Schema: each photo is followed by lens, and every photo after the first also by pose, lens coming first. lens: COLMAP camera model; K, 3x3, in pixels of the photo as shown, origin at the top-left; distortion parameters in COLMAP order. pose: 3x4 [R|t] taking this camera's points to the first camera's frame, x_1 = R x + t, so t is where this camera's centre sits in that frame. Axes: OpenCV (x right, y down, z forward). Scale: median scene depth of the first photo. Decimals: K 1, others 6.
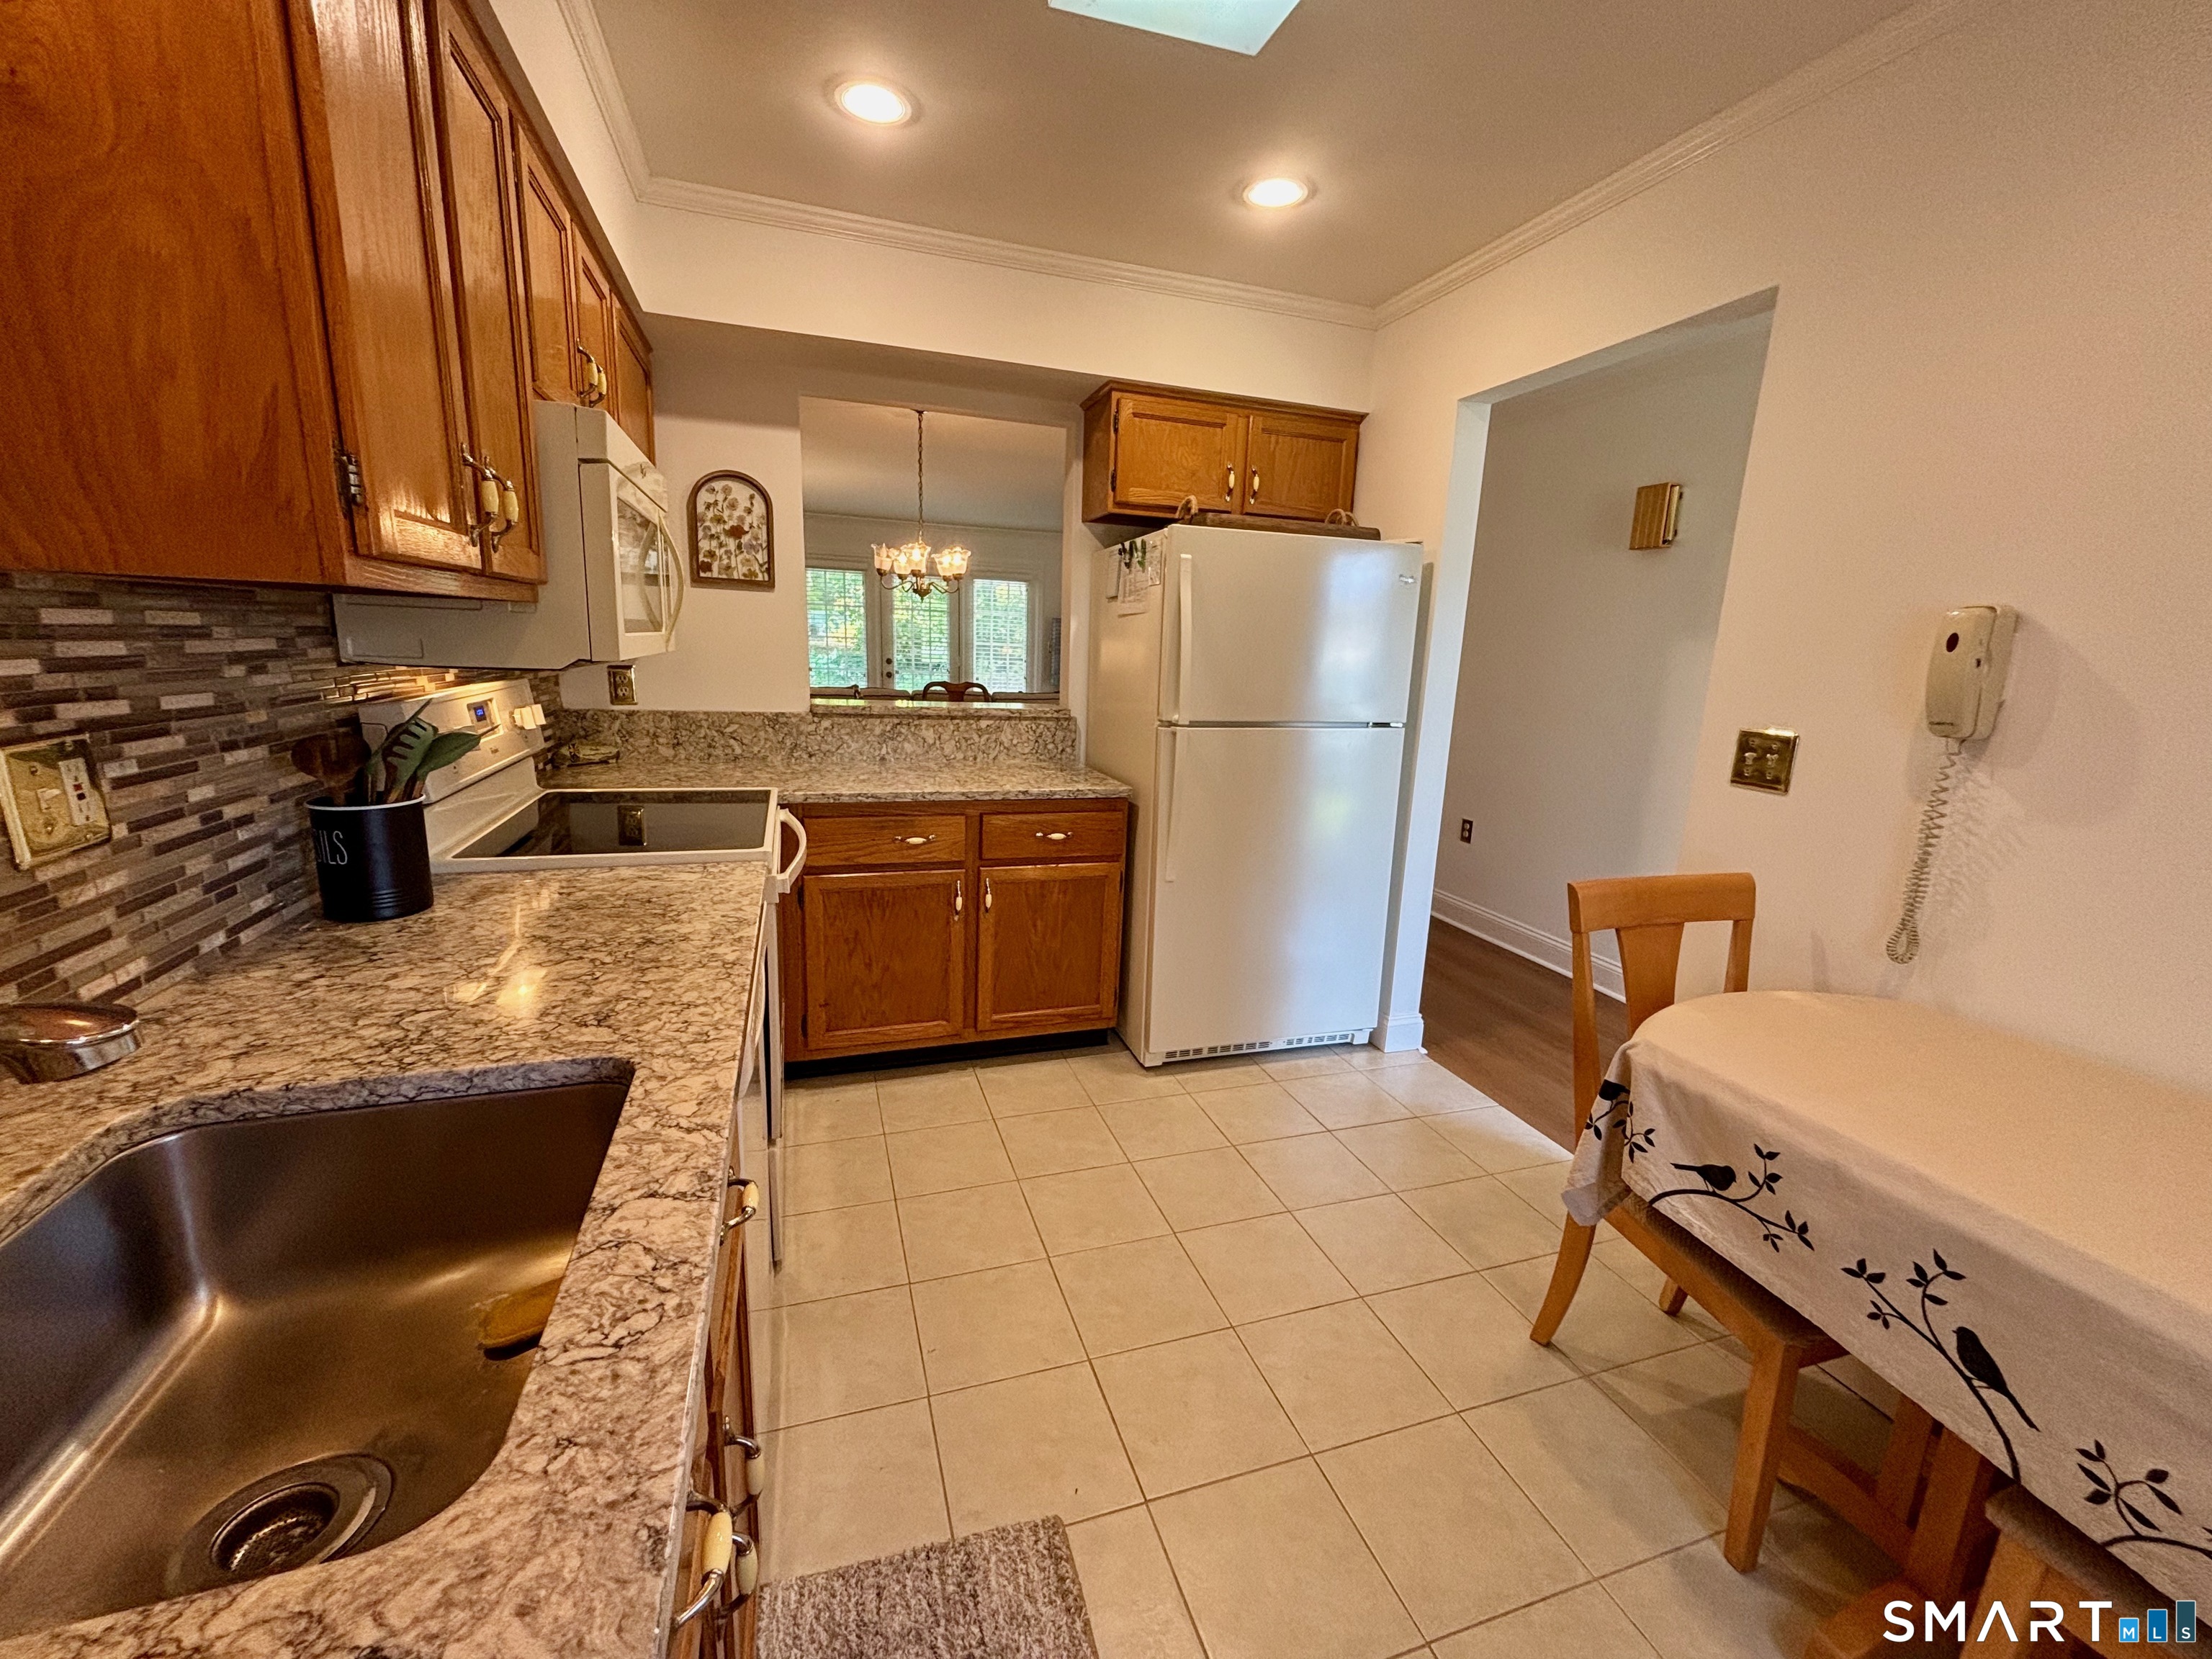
lens RADIAL K [[891.4, 0, 1106.0], [0, 891.4, 829.5], [0, 0, 1]] dist [0.002071, 0.000510]
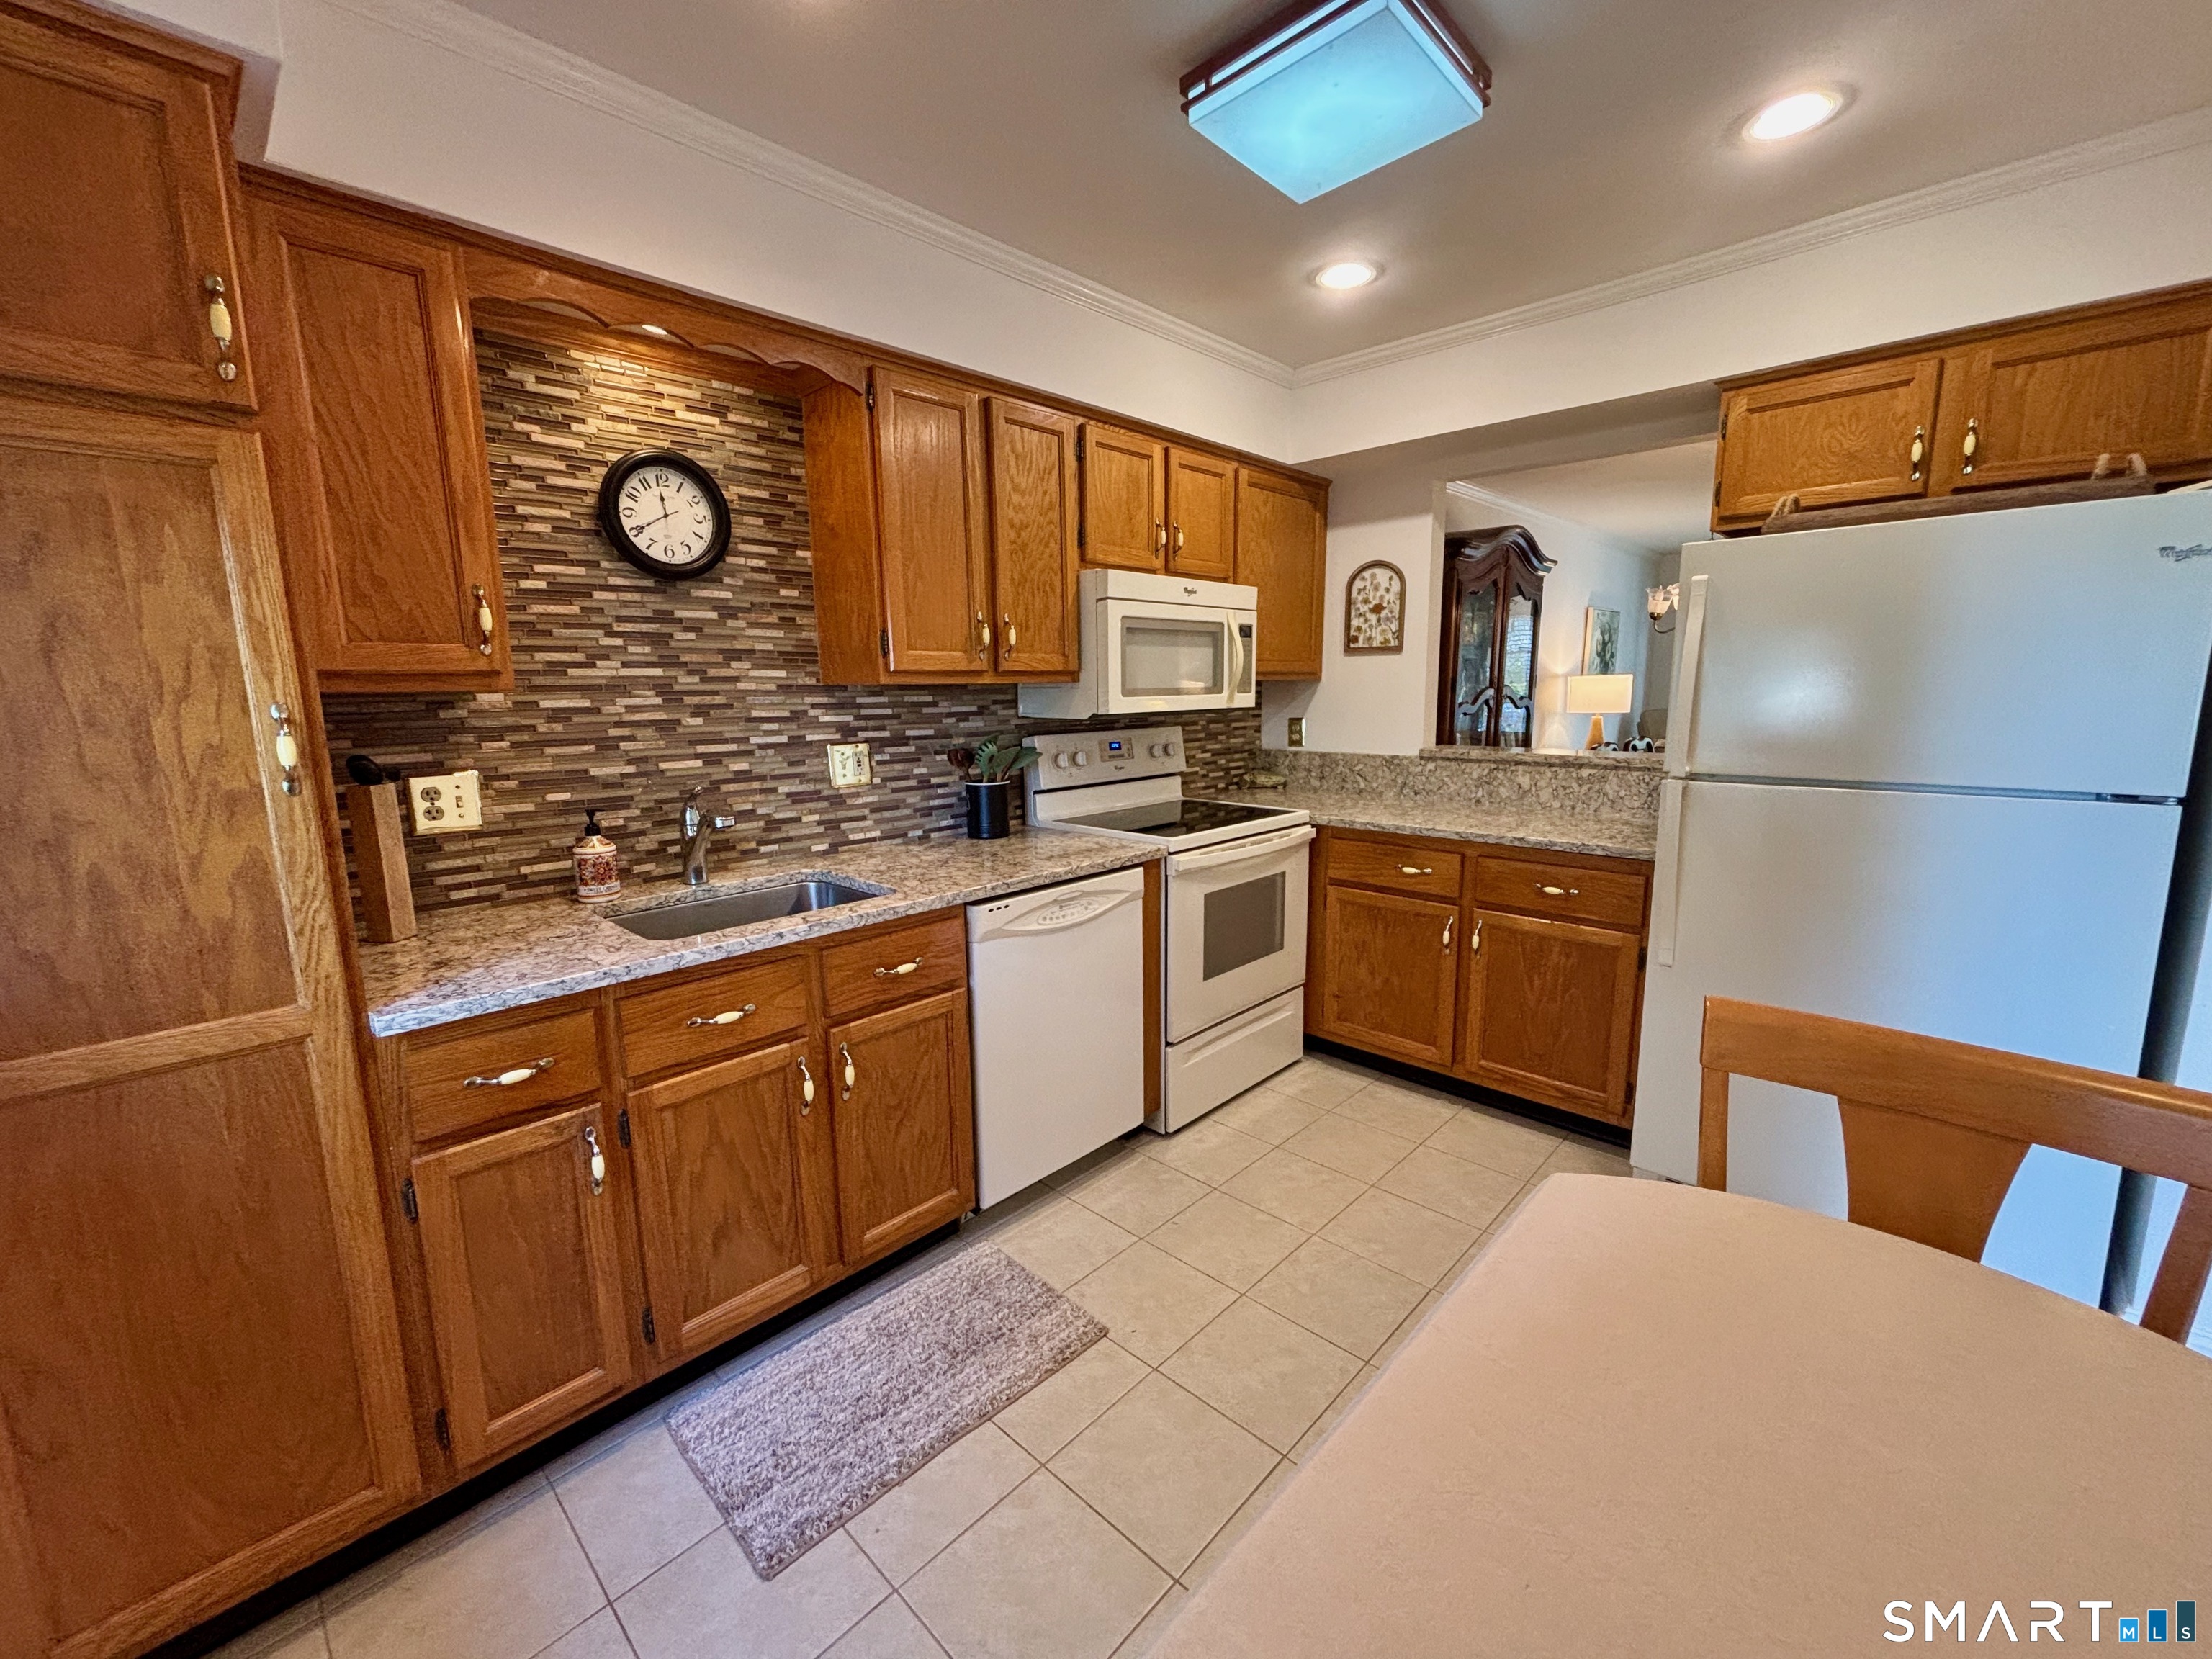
lens RADIAL K [[891.4, 0, 1106.0], [0, 891.4, 829.5], [0, 0, 1]] dist [0.002071, 0.000510]
pose [[0.456901, 0.092774, -0.884666, 0.566994], [-0.149572, 0.988398, 0.026404, -0.009434], [0.876852, 0.120257, 0.465477, 0.144799]]
